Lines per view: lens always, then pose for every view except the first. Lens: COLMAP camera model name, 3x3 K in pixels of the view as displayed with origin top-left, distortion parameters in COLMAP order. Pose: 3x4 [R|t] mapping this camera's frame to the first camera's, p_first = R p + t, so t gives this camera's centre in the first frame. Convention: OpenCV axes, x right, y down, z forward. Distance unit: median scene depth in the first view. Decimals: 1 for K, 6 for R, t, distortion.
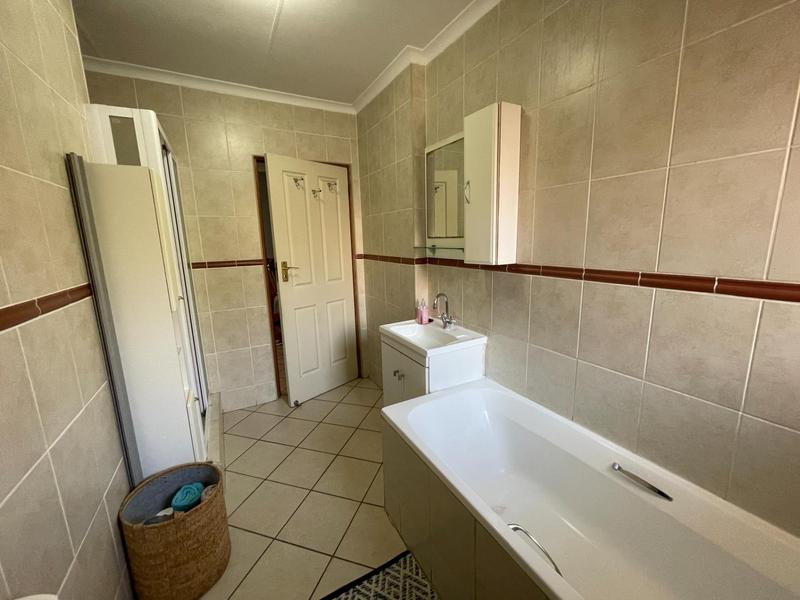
lens RADIAL K [[323.0, 0, 400.0], [0, 323.0, 300.0], [0, 0, 1]] dist [-0.001495, 0.000119]
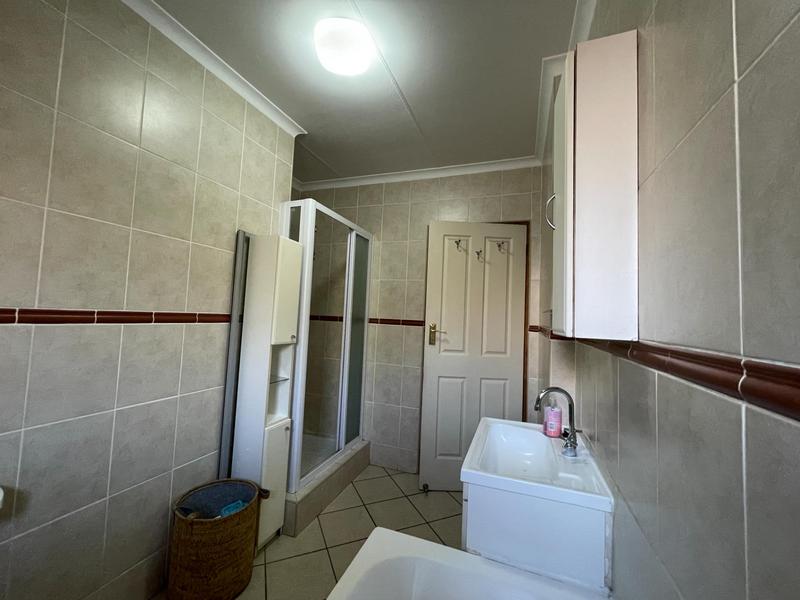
lens RADIAL K [[323.0, 0, 400.0], [0, 323.0, 300.0], [0, 0, 1]] dist [-0.001495, 0.000119]
pose [[0.655654, 0.018683, -0.754830, 0.299648], [-0.201218, 0.967865, -0.150825, -0.022419], [0.727756, 0.250775, 0.638344, 0.292988]]
